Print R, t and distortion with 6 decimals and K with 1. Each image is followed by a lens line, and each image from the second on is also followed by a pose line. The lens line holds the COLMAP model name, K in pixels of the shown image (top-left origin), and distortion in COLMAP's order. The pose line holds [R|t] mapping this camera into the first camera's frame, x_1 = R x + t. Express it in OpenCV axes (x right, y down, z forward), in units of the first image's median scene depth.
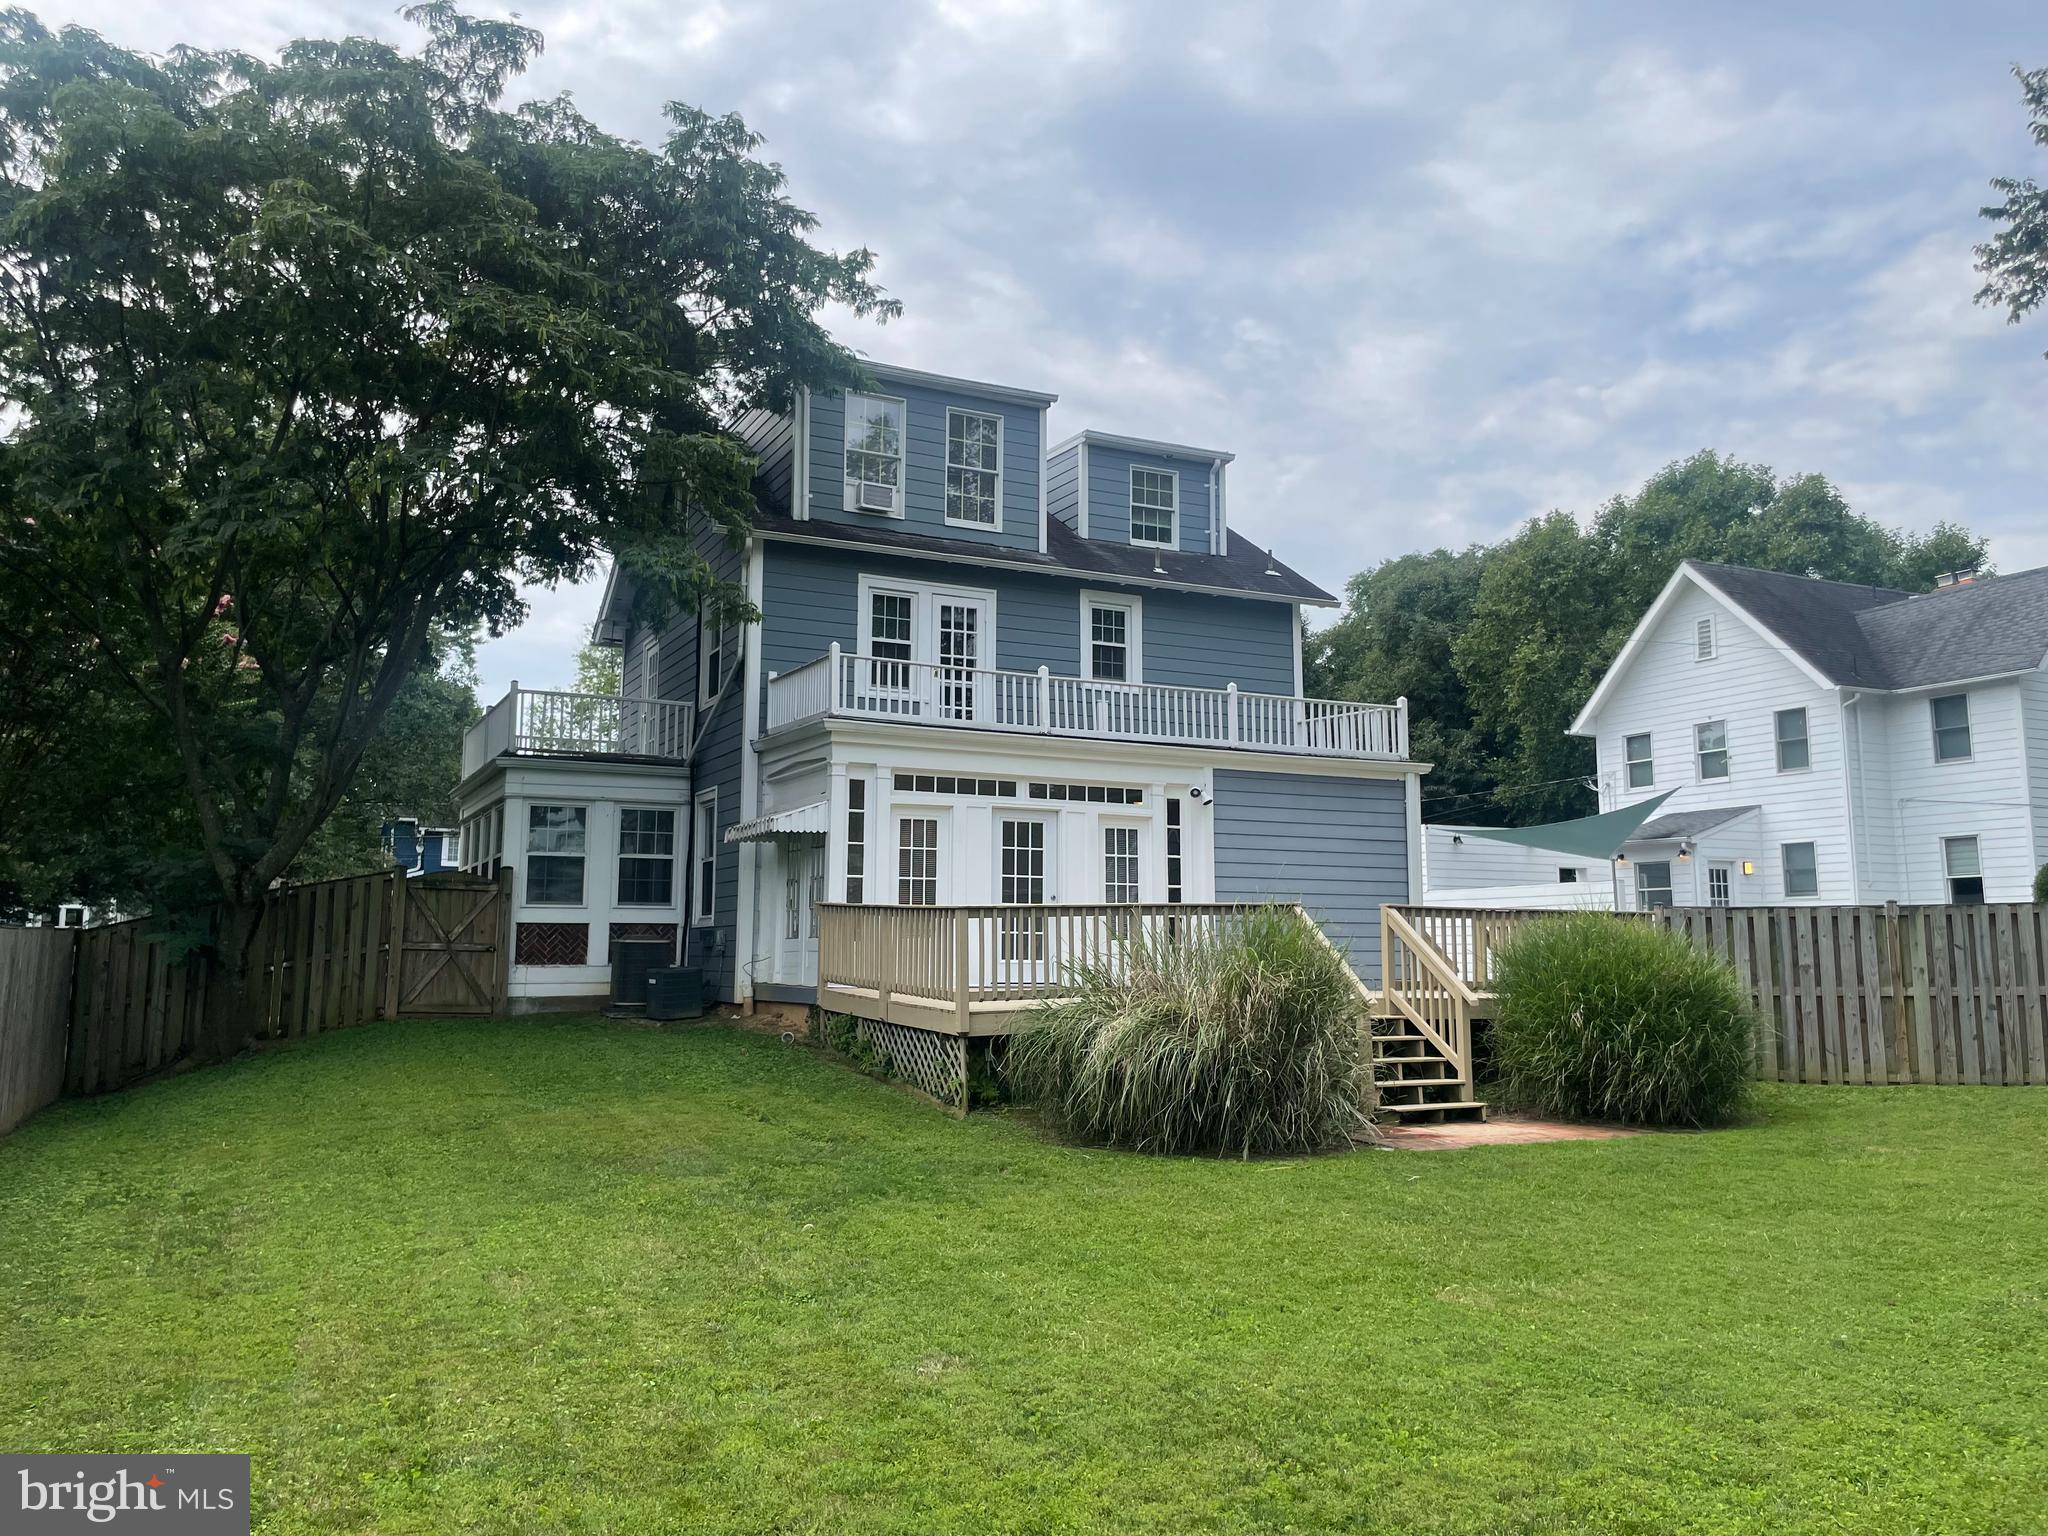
lens RADIAL K [[1541.7, 0, 1011.5], [0, 1541.7, 759.9], [0, 0, 1]] dist [0.067537, -0.046534]
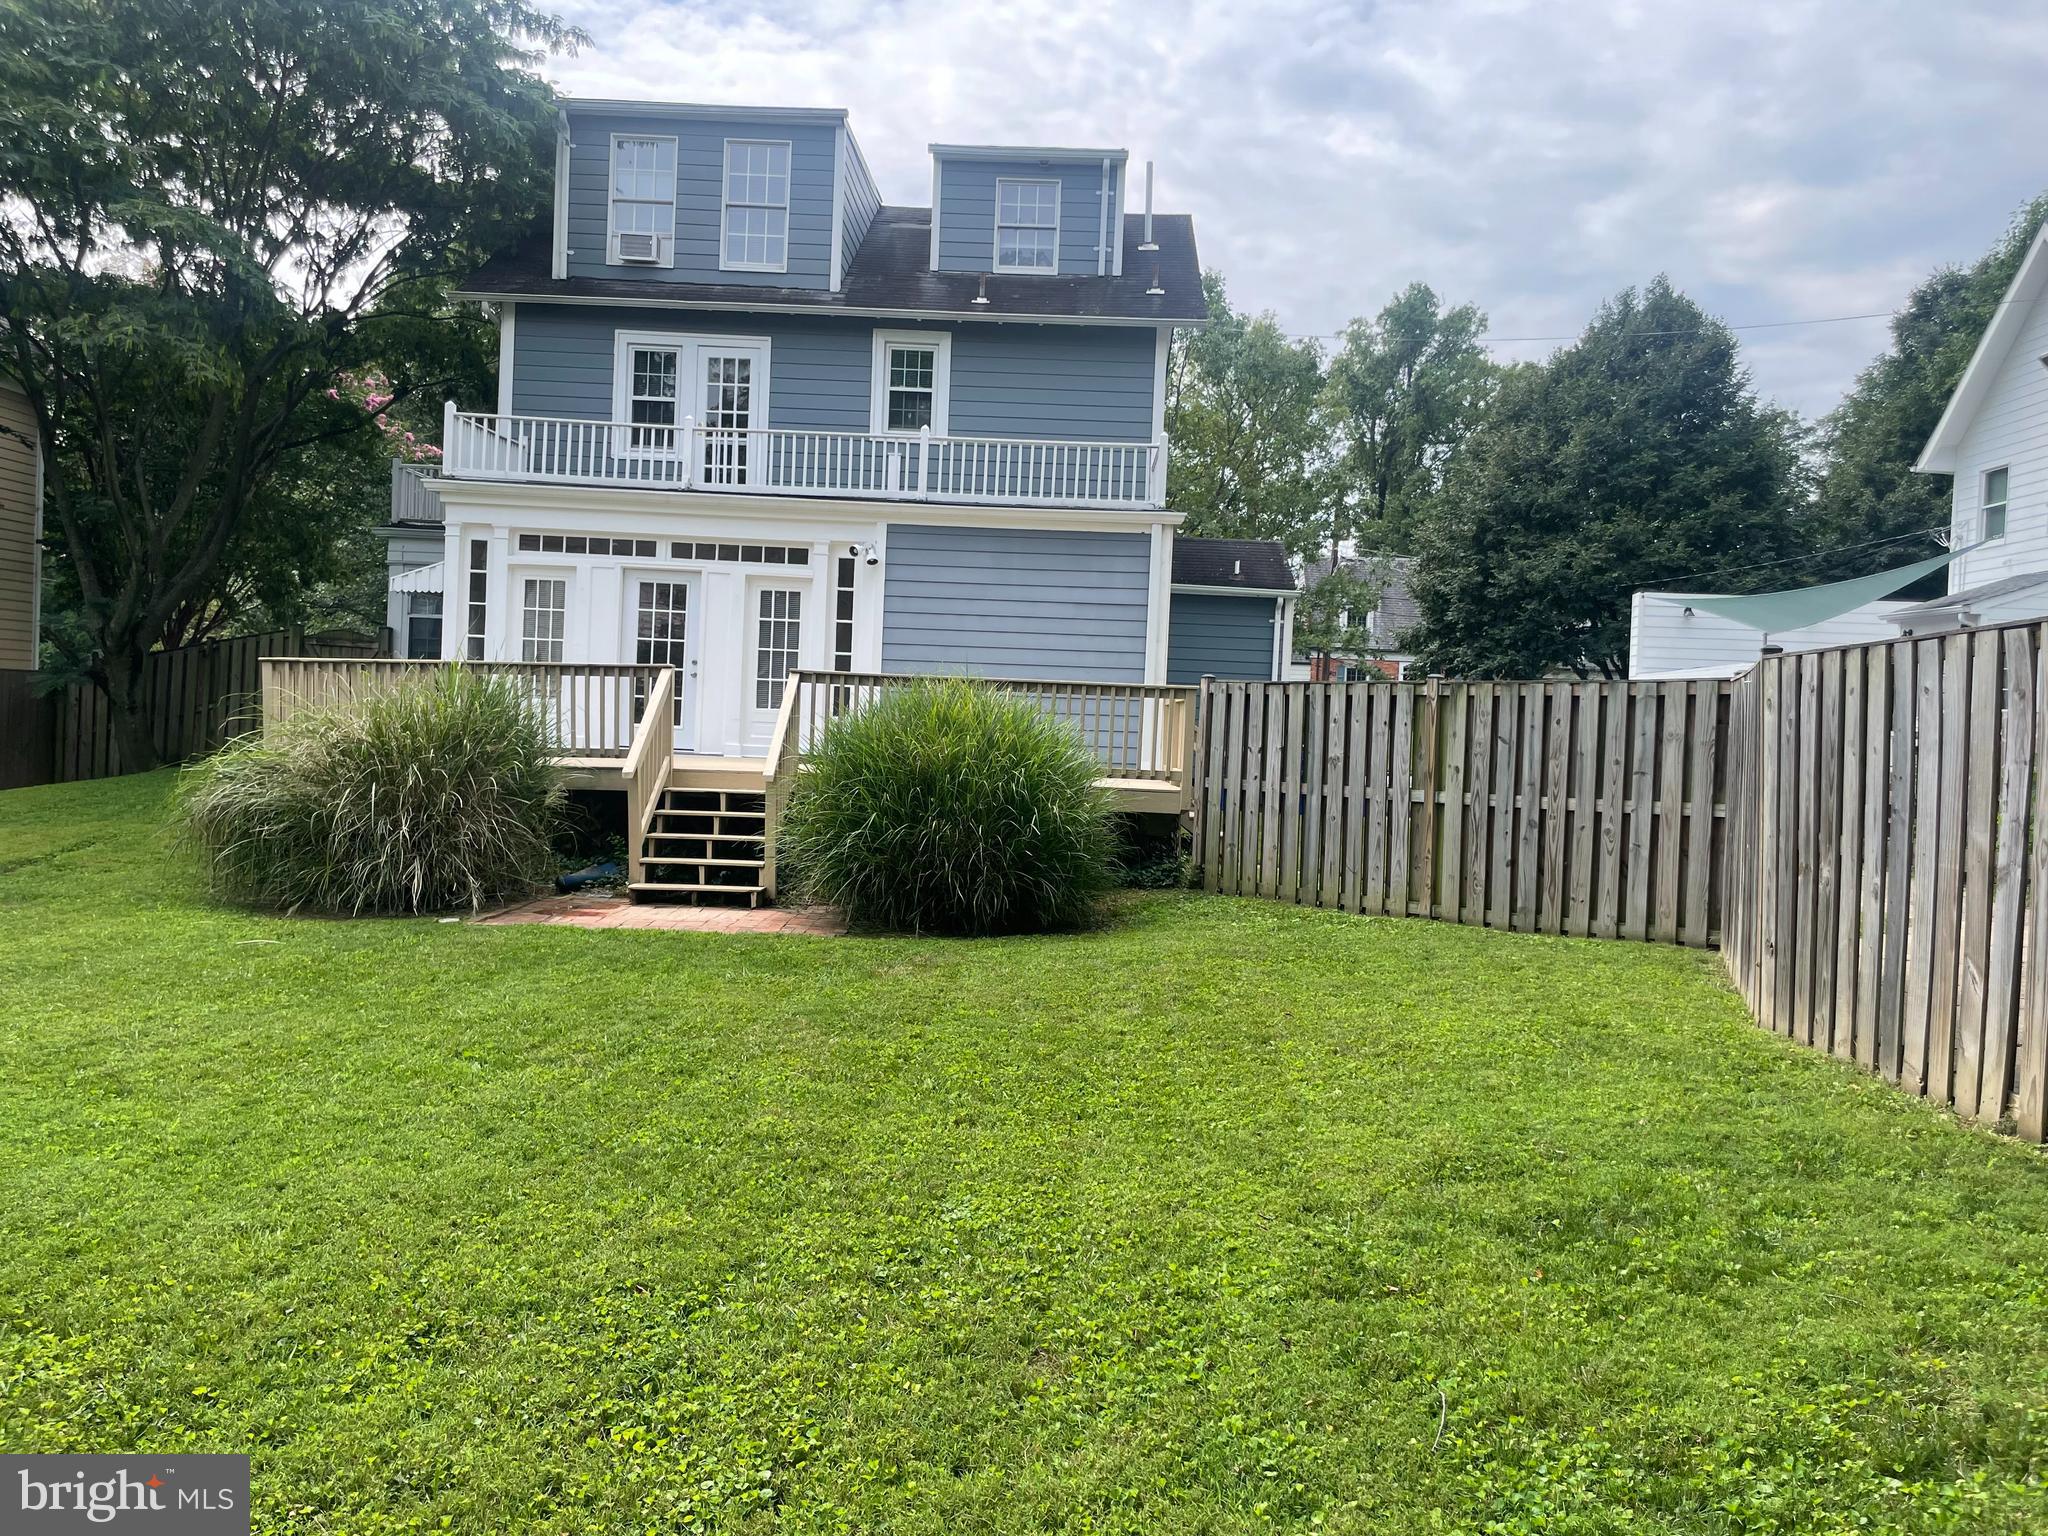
lens RADIAL K [[1541.7, 0, 1024.6], [0, 1541.7, 781.9], [0, 0, 1]] dist [0.067537, -0.046534]
pose [[0.887293, 0.051383, -0.458334, 0.630775], [0.017872, 0.989197, 0.145496, 0.025185], [0.460859, -0.137288, 0.876790, 0.226000]]
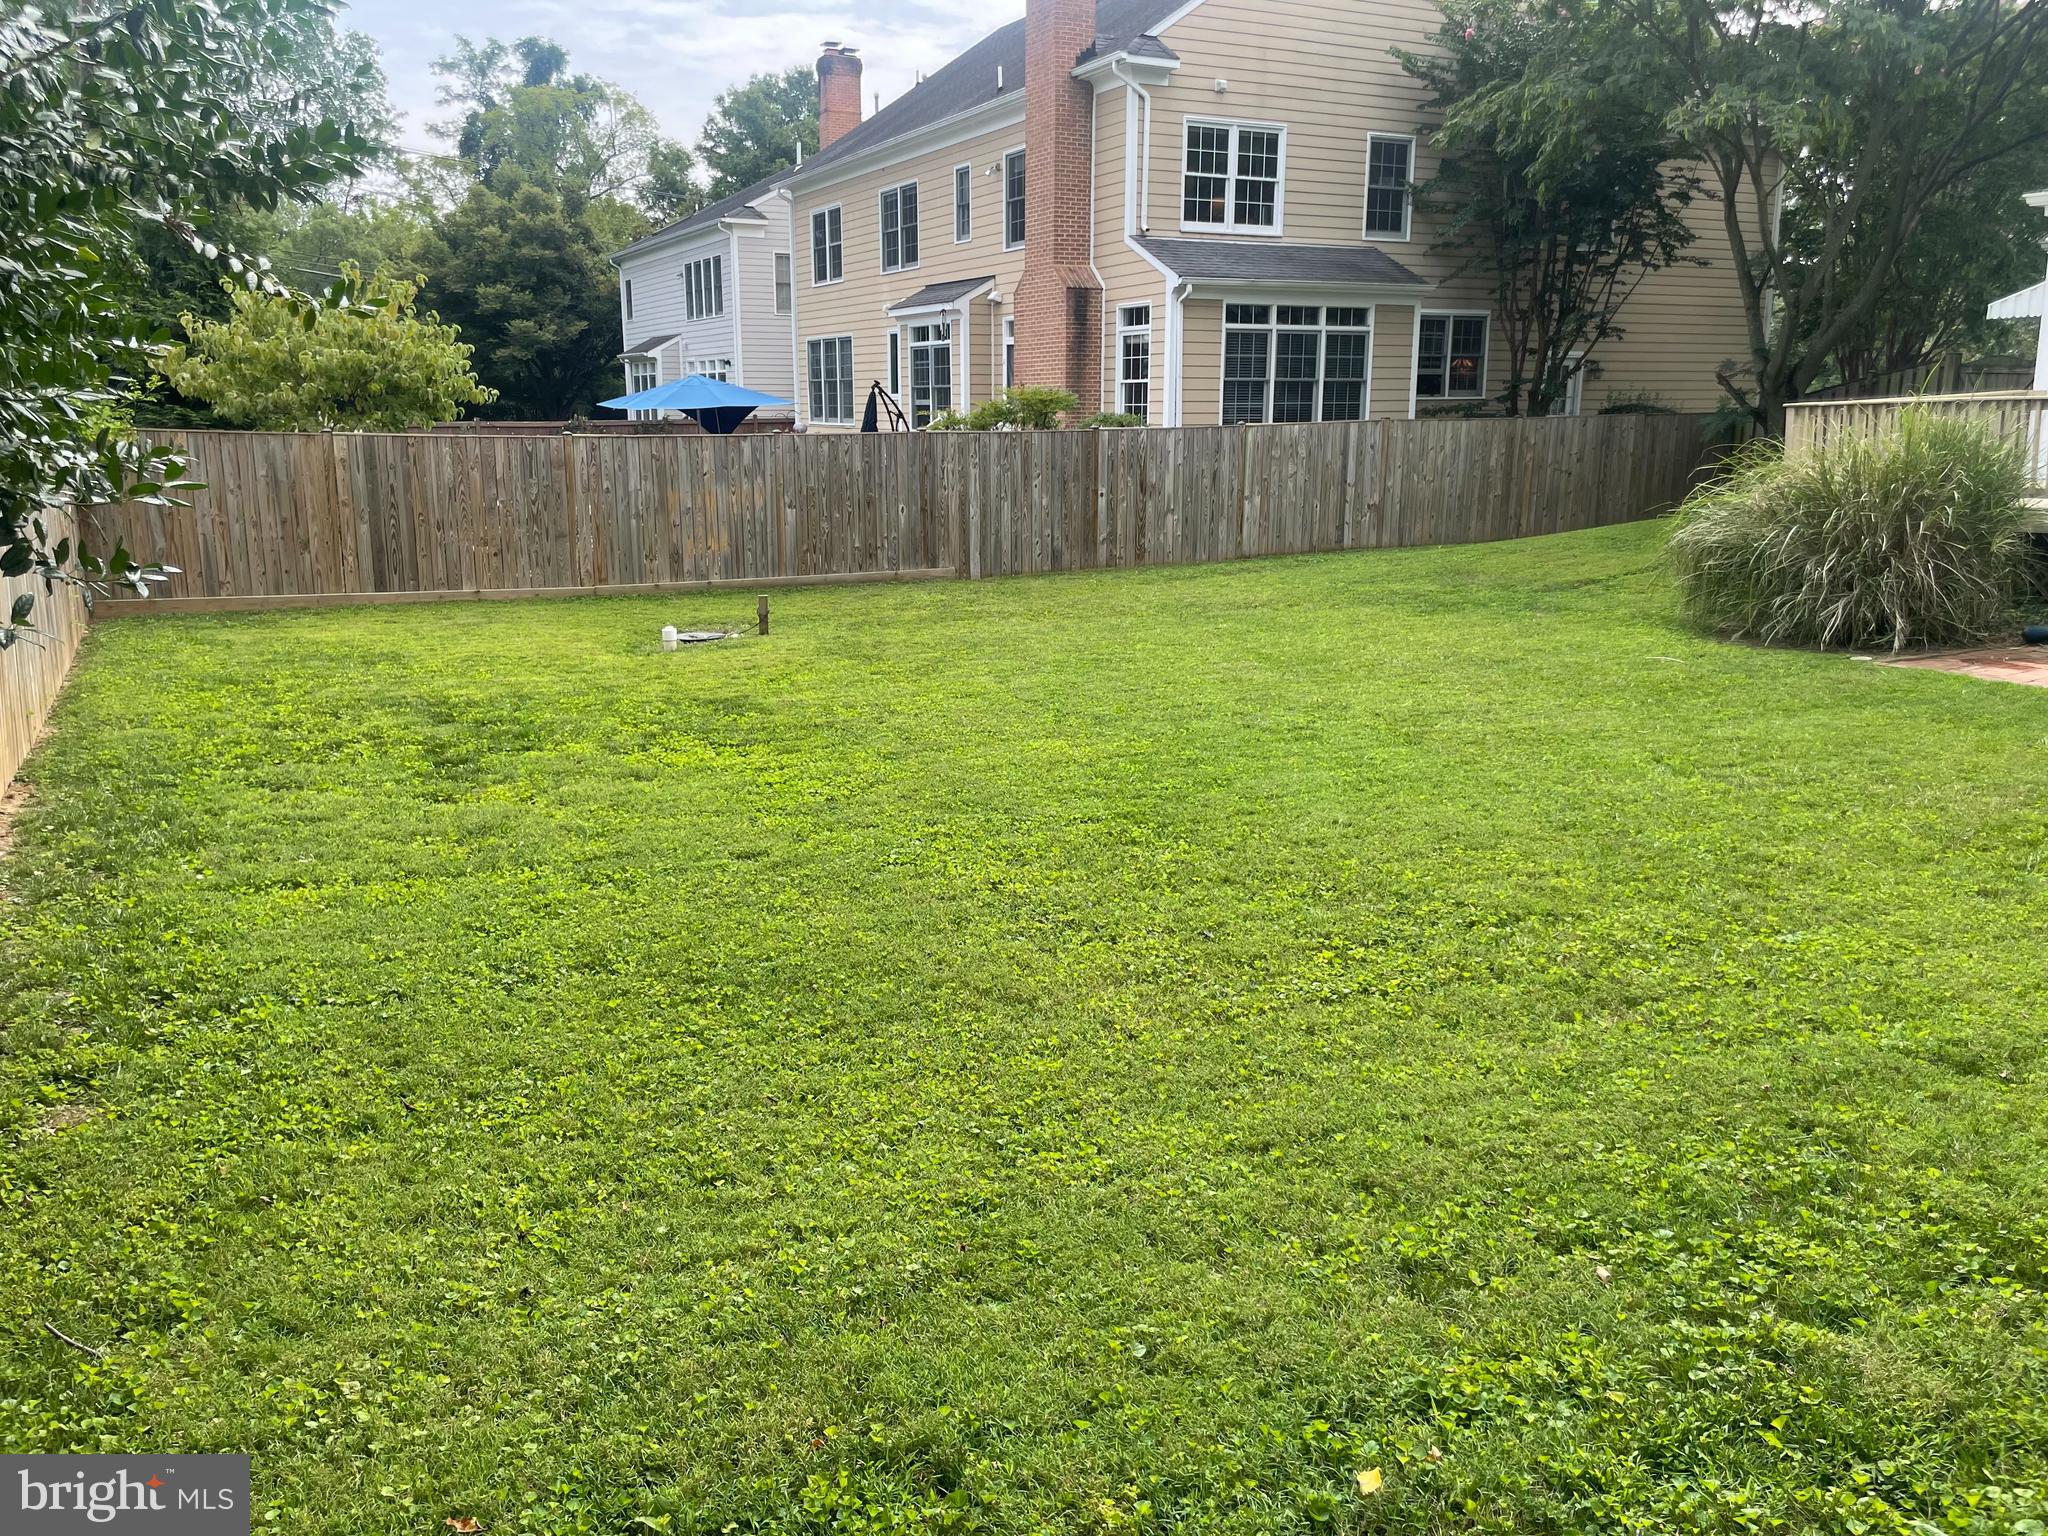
lens RADIAL K [[1541.7, 0, 1014.0], [0, 1541.7, 764.3], [0, 0, 1]] dist [0.067537, -0.046534]
pose [[0.024146, 0.218583, -0.975520, 0.852926], [0.126765, 0.967258, 0.219869, 0.017601], [0.991639, -0.128970, -0.004353, 0.335488]]
